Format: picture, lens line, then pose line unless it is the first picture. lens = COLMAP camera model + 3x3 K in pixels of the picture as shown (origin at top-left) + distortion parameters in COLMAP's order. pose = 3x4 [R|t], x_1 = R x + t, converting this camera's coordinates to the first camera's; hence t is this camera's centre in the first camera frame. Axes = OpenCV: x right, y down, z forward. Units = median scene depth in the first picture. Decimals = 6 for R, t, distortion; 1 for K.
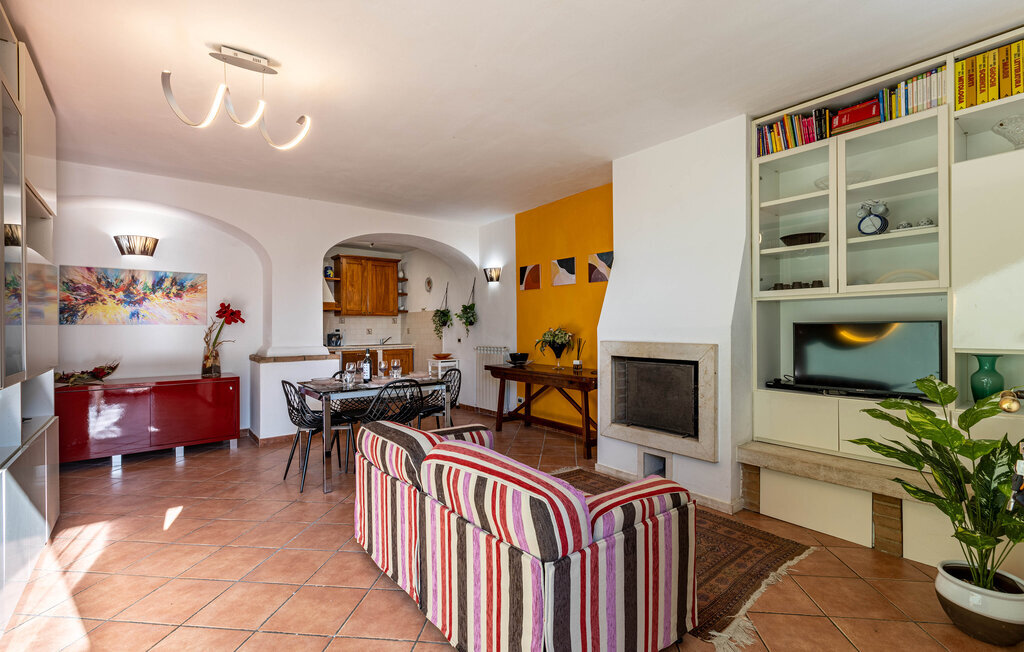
lens RADIAL K [[456.5, 0, 520.1], [0, 456.5, 328.7], [0, 0, 1]] dist [0.000788, 0.000747]
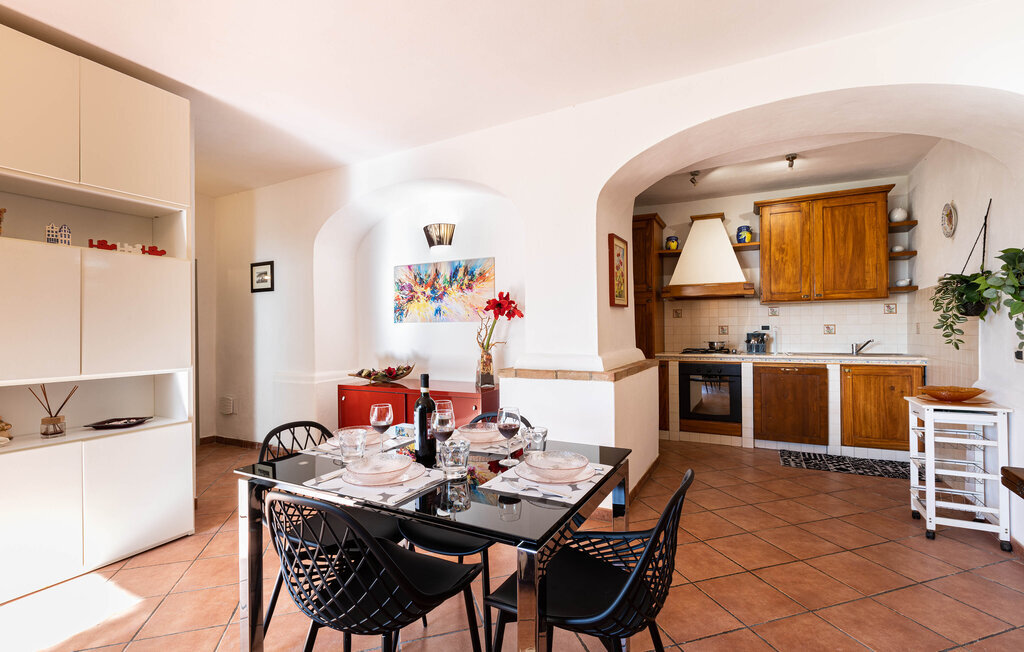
lens RADIAL K [[456.5, 0, 515.7], [0, 456.5, 329.7], [0, 0, 1]] dist [0.000788, 0.000747]
pose [[0.392167, 0.001682, -0.919893, 0.059814], [0.006346, 0.999970, 0.004534, 0.002709], [0.919872, -0.007616, 0.392144, 0.768096]]
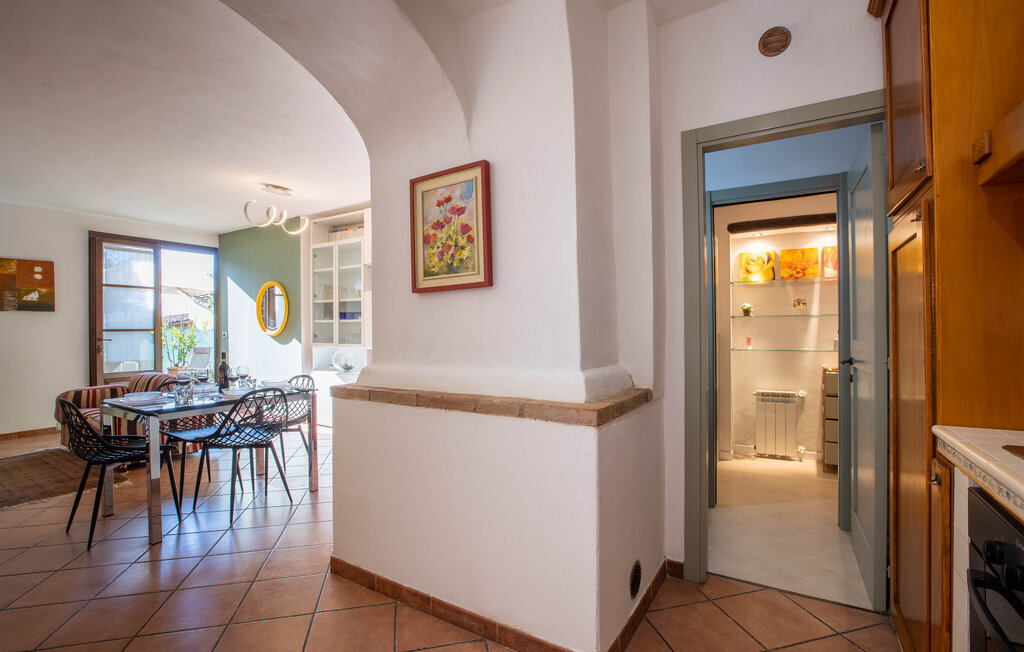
lens RADIAL K [[456.5, 0, 506.8], [0, 456.5, 322.1], [0, 0, 1]] dist [0.000788, 0.000747]
pose [[-0.942601, 0.006244, -0.333862, -0.462125], [0.011538, 0.999837, -0.013877, 0.006915], [0.333721, -0.016932, -0.942520, 1.629423]]
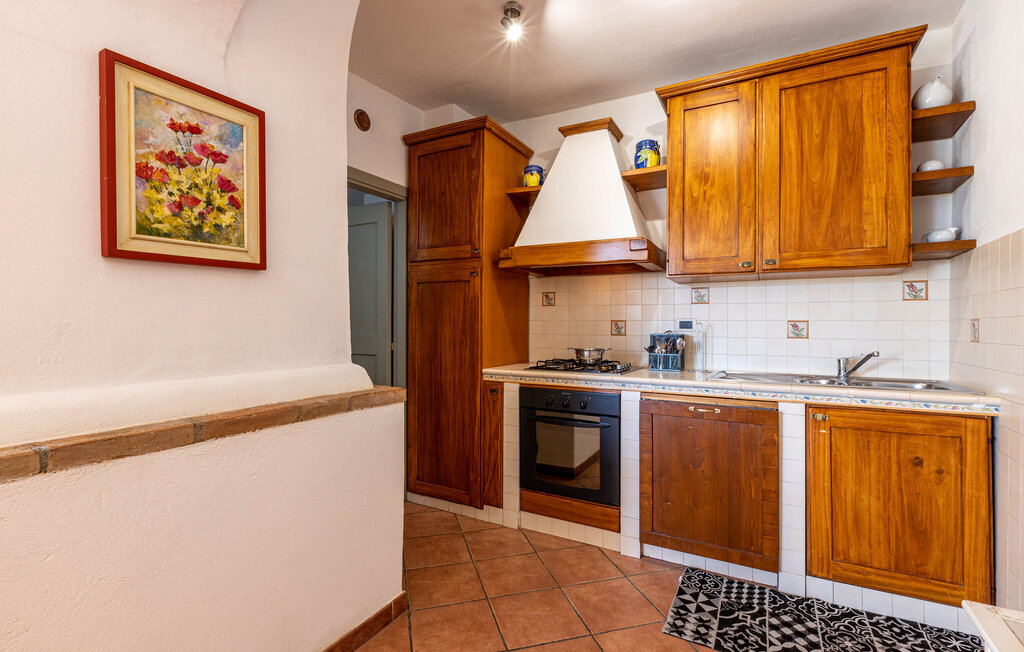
lens RADIAL K [[456.5, 0, 519.3], [0, 456.5, 321.1], [0, 0, 1]] dist [0.000788, 0.000747]
pose [[0.363086, 0.000493, -0.931755, -0.213842], [-0.008144, 0.999963, -0.002645, 0.005042], [0.931720, 0.008549, 0.363077, 1.298928]]
